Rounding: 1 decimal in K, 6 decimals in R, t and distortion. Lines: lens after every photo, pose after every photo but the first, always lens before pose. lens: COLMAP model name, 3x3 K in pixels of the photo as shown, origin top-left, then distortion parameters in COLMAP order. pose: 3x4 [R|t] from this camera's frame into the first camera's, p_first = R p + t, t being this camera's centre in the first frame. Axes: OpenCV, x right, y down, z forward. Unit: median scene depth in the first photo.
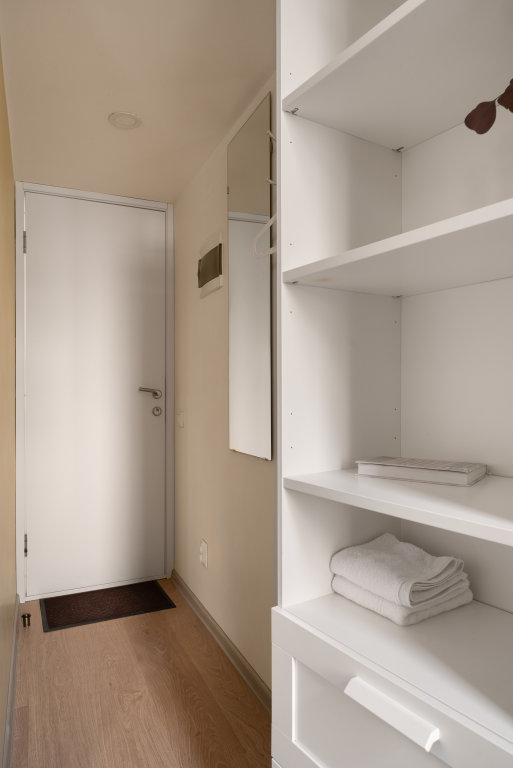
lens RADIAL K [[523.6, 0, 268.7], [0, 523.6, 398.1], [0, 0, 1]] dist [-0.007745, 0.009055]
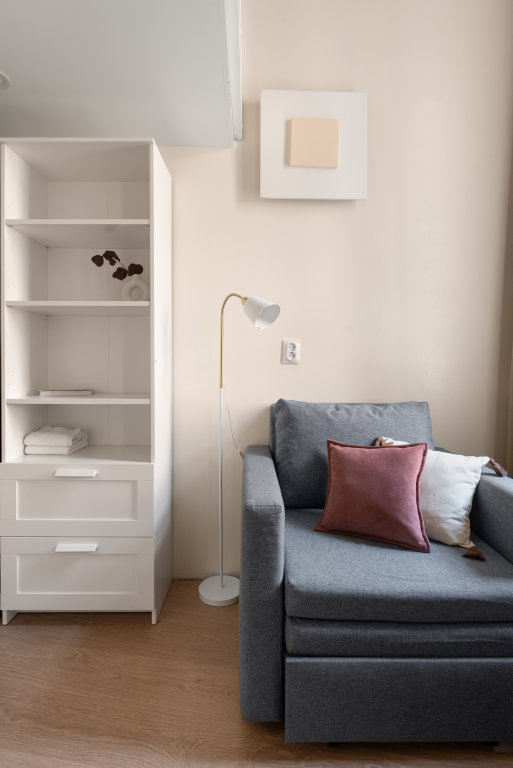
lens RADIAL K [[398.9, 0, 254.4], [0, 398.9, 373.7], [0, 0, 1]] dist [-0.002547, 0.000879]
pose [[0.566223, -0.013394, 0.824143, -0.718850], [0.005498, 0.999907, 0.012473, 0.034576], [-0.824234, -0.002531, 0.566244, -0.715814]]
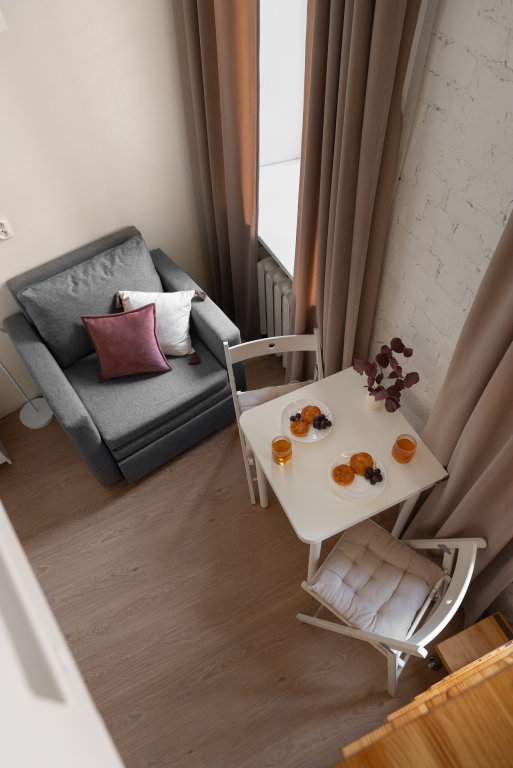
lens RADIAL K [[523.6, 0, 255.3], [0, 523.6, 377.5], [0, 0, 1]] dist [-0.007745, 0.009055]
pose [[-0.014369, -0.806625, 0.590888, -1.017152], [0.066782, 0.588856, 0.805475, -1.541848], [-0.997664, 0.051035, 0.045407, -1.017013]]
